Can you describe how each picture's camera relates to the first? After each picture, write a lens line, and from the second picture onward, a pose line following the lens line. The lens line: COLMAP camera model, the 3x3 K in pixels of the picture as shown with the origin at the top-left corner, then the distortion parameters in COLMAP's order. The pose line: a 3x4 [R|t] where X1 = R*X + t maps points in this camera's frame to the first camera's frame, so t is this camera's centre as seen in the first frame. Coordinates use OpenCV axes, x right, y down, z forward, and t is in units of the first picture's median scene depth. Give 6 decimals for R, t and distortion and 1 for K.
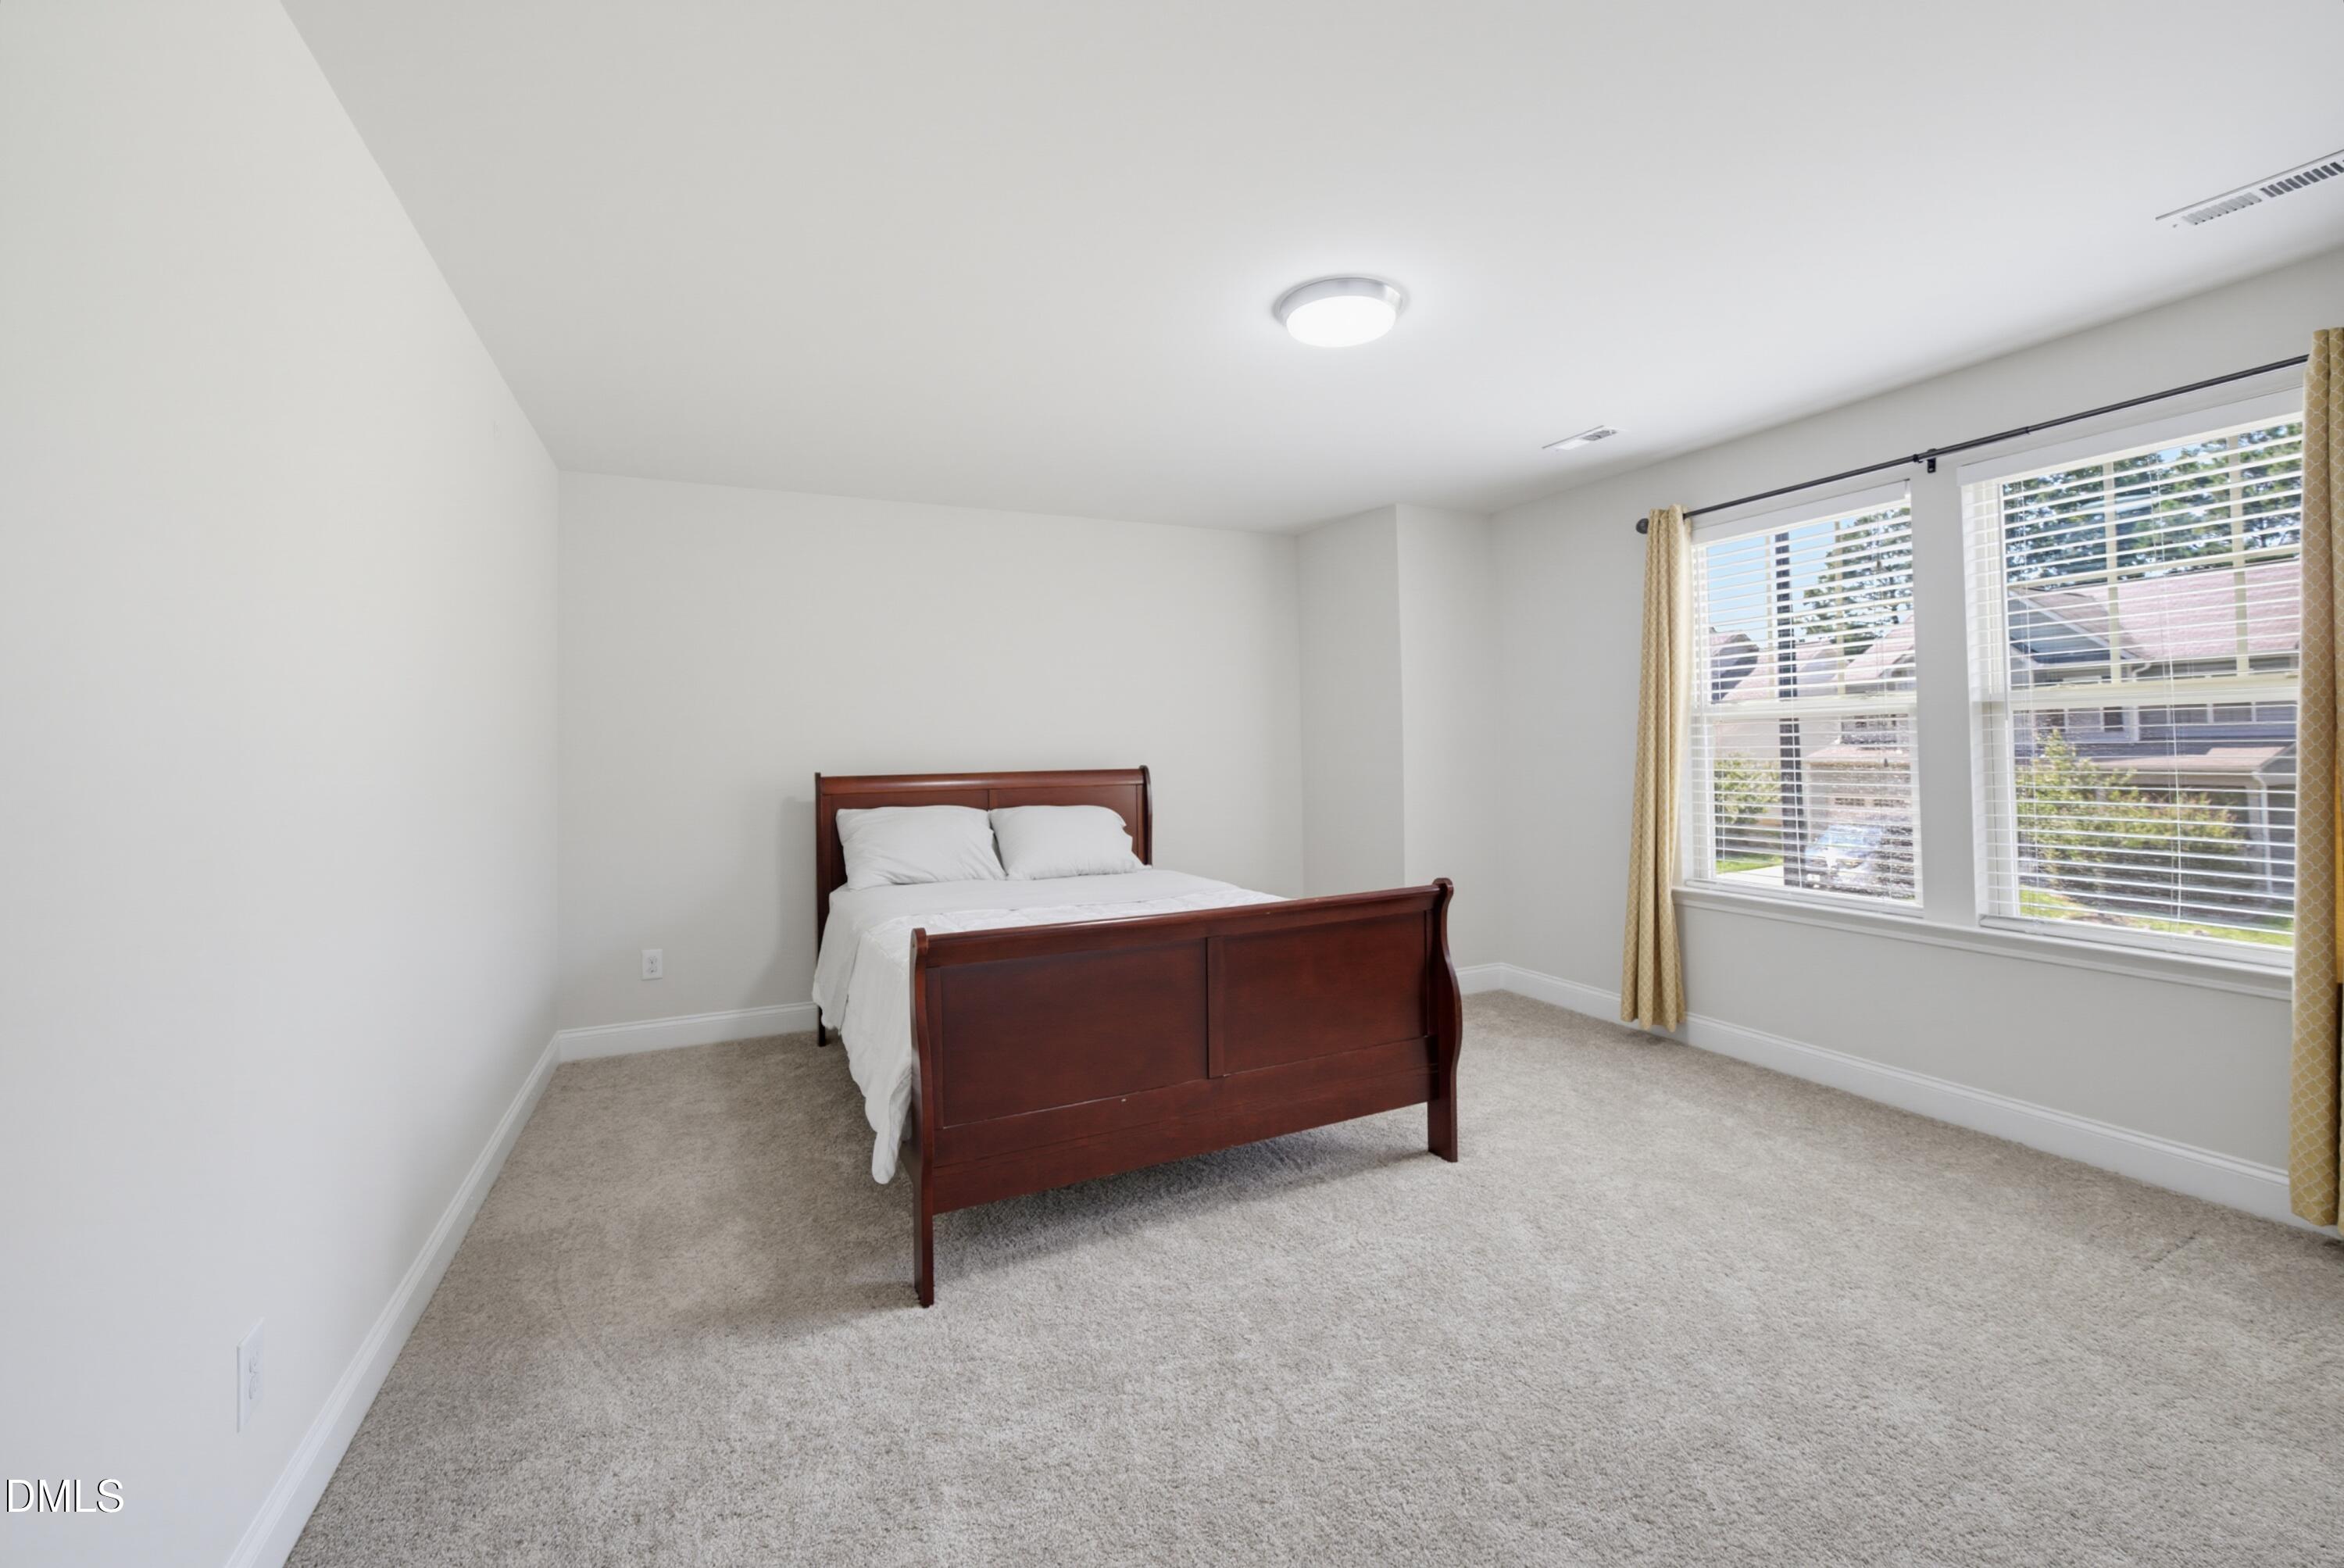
lens RADIAL K [[931.5, 0, 1172.0], [0, 931.5, 784.0], [0, 0, 1]] dist [-0.014641, 0.007050]
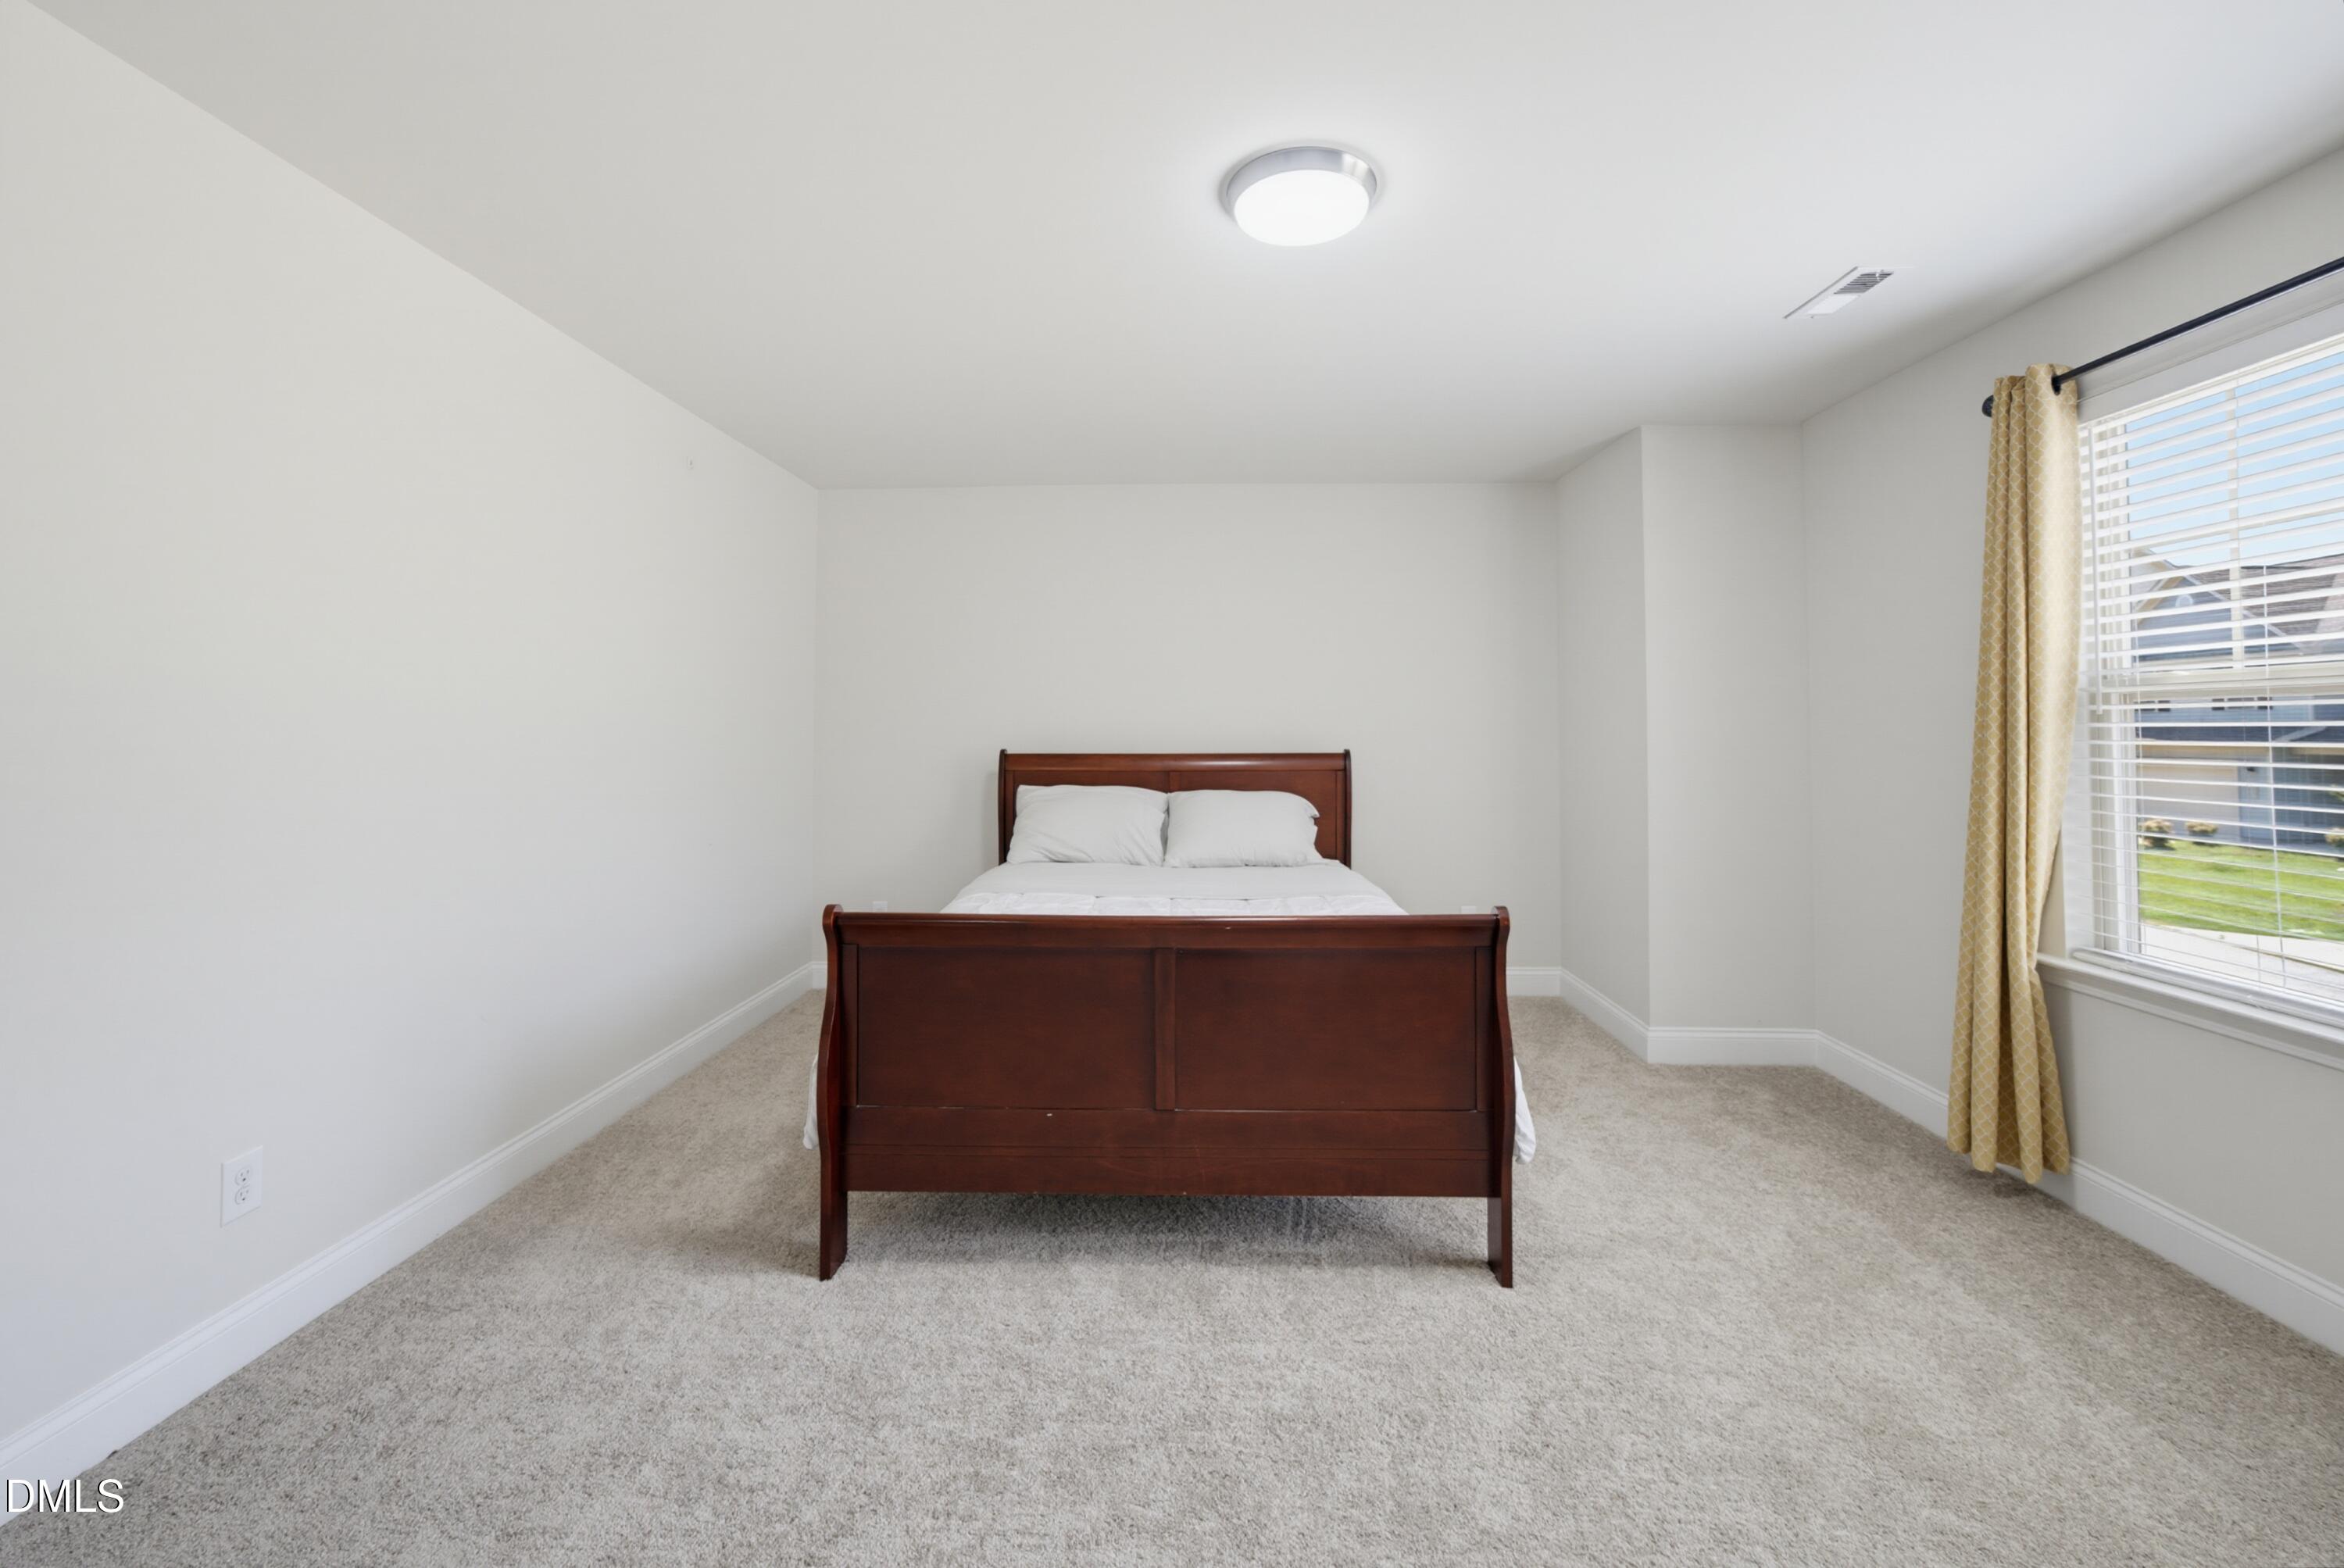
lens RADIAL K [[922.6, 0, 1159.6], [0, 922.6, 750.4], [0, 0, 1]] dist [-0.001636, -0.000246]
pose [[0.887407, 0.023062, -0.460410, 0.376490], [-0.029236, 0.999553, -0.006284, -0.014524], [0.460059, 0.019037, 0.887684, 0.193144]]
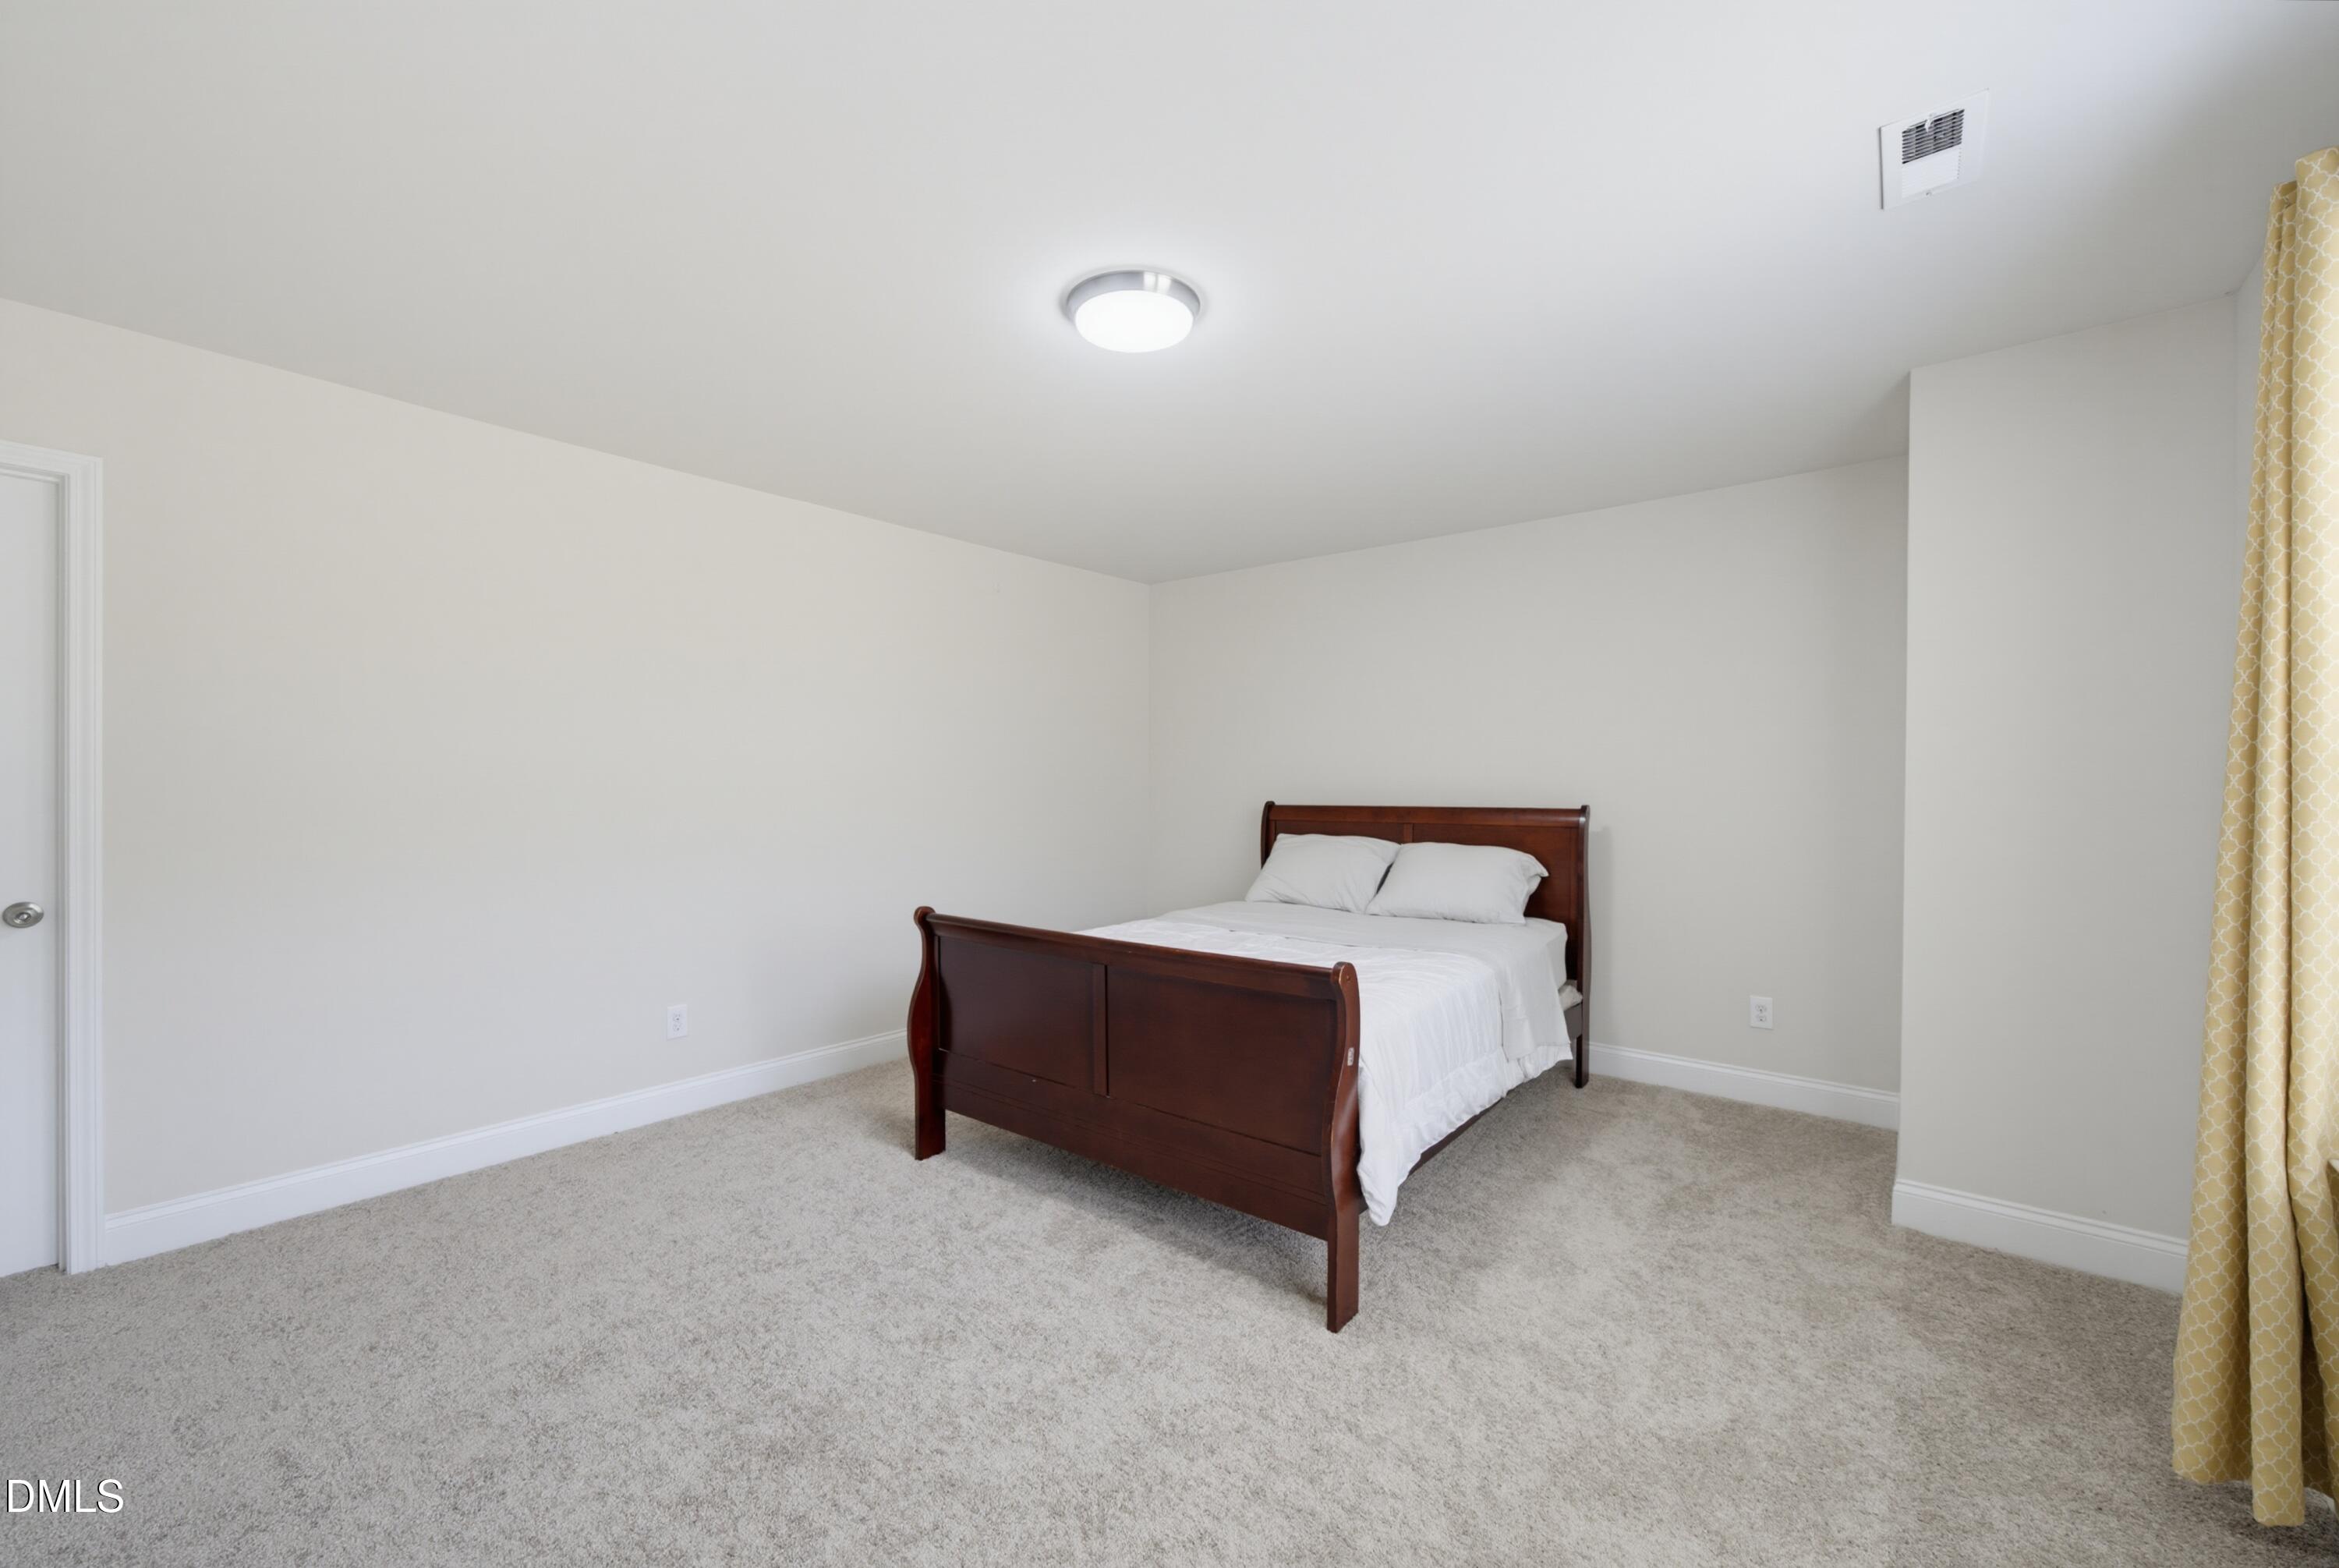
lens RADIAL K [[890.9, 0, 1170.1], [0, 890.9, 826.3], [0, 0, 1]] dist [-0.012081, 0.006165]
pose [[0.435673, 0.055269, -0.898406, 0.857584], [-0.036923, 0.998370, 0.043514, -0.036086], [0.899347, 0.014214, 0.437004, 0.537230]]
